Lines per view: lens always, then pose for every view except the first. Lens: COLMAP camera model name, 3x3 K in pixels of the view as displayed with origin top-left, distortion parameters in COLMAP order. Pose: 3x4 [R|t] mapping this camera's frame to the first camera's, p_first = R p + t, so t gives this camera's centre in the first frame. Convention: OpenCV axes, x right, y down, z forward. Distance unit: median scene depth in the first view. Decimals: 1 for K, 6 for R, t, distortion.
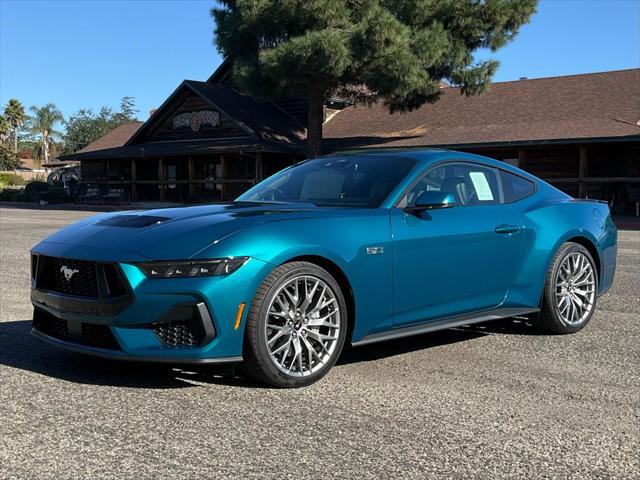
lens RADIAL K [[843.1, 0, 320.0], [0, 843.1, 240.0], [0, 0, 1]] dist [0.106486, -0.080099]
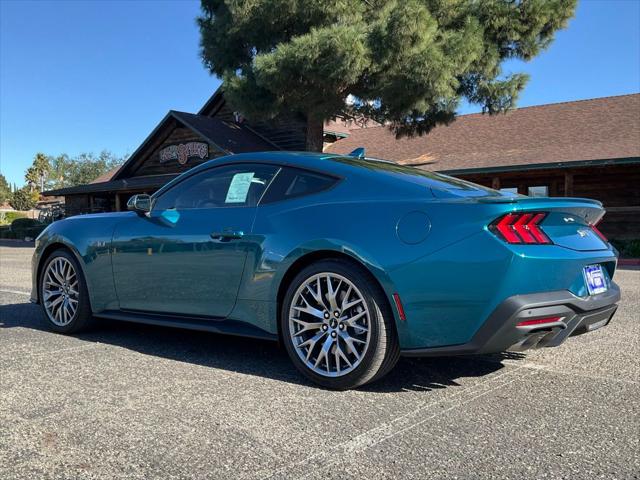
lens RADIAL K [[694.7, 0, 338.4], [0, 694.7, 259.1], [0, 0, 1]] dist [0.129635, -0.344020]
pose [[0.998031, -0.009636, 0.061984, -0.032085], [0.010290, 0.999894, -0.010254, -0.015492], [-0.061879, 0.010872, 0.998024, 0.301258]]
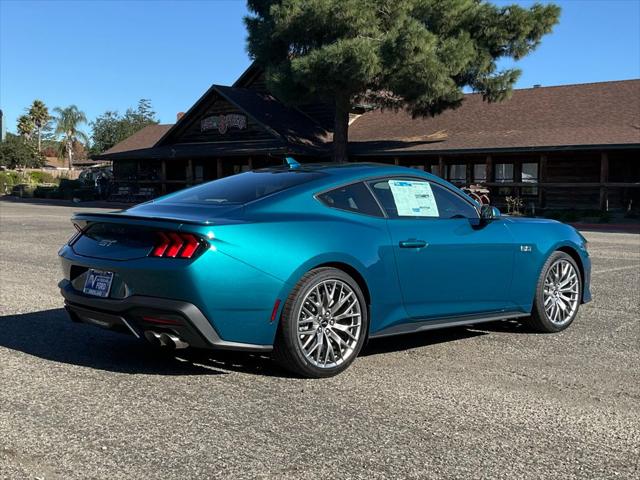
lens RADIAL K [[799.7, 0, 320.0], [0, 799.7, 240.0], [0, 0, 1]] dist [0.136882, -0.239448]
pose [[0.999890, 0.011223, -0.009689, -0.023787], [-0.011188, 0.999931, 0.003669, -0.002599], [0.009730, -0.003560, 0.999946, 0.007238]]
